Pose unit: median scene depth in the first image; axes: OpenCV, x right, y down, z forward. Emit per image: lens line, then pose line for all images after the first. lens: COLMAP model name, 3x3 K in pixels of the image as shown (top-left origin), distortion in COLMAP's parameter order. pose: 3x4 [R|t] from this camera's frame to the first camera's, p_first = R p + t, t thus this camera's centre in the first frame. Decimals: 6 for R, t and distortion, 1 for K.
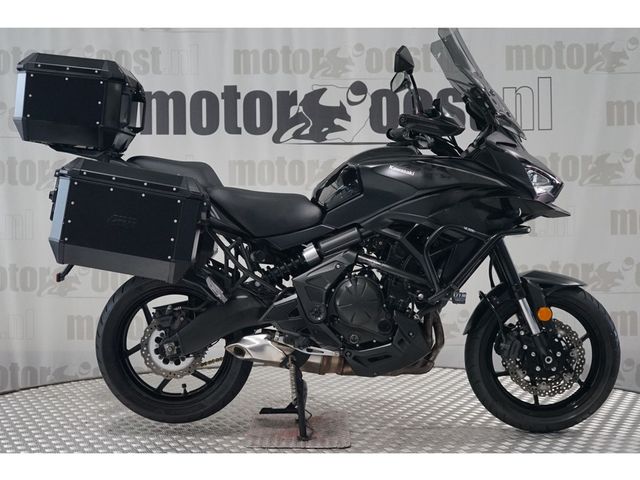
lens RADIAL K [[1022.3, 0, 319.2], [0, 1022.3, 235.8], [0, 0, 1]] dist [0.086900, 0.000000]
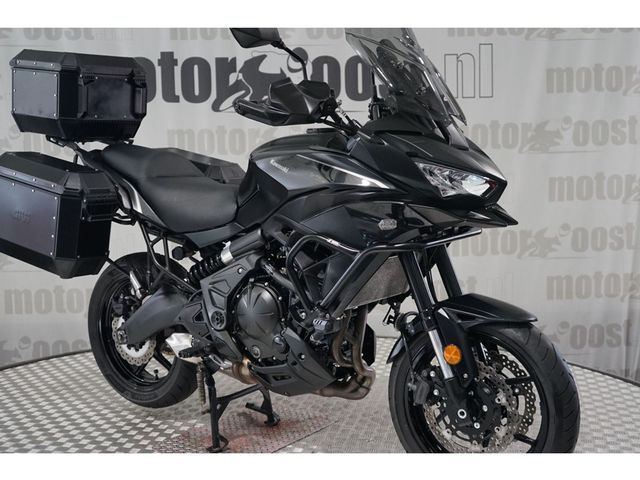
lens RADIAL K [[858.7, 0, 321.0], [0, 858.7, 237.3], [0, 0, 1]] dist [-0.011237, 0.000000]
pose [[0.815120, 0.062755, -0.575882, 0.501223], [-0.012927, 0.995838, 0.090222, -0.067137], [0.579147, -0.066097, 0.812539, 0.427469]]
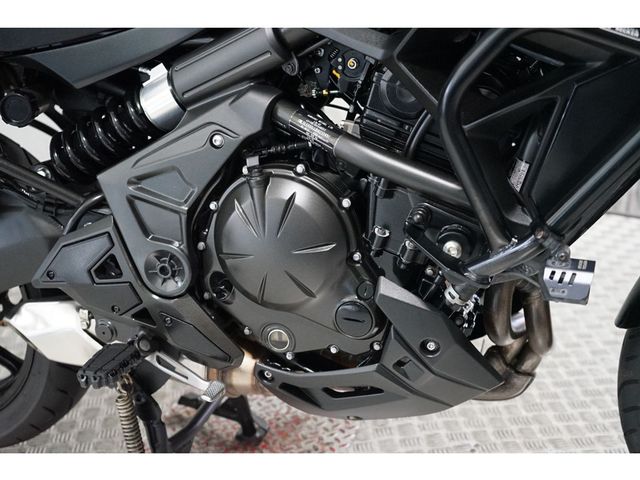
lens RADIAL K [[858.7, 0, 319.7], [0, 858.7, 240.2], [0, 0, 1]] dist [-0.011237, 0.000000]
pose [[0.951555, 0.052252, -0.303006, 0.135641], [0.041089, 0.955007, 0.293722, -0.019689], [0.304721, -0.291943, 0.906595, 0.737041]]
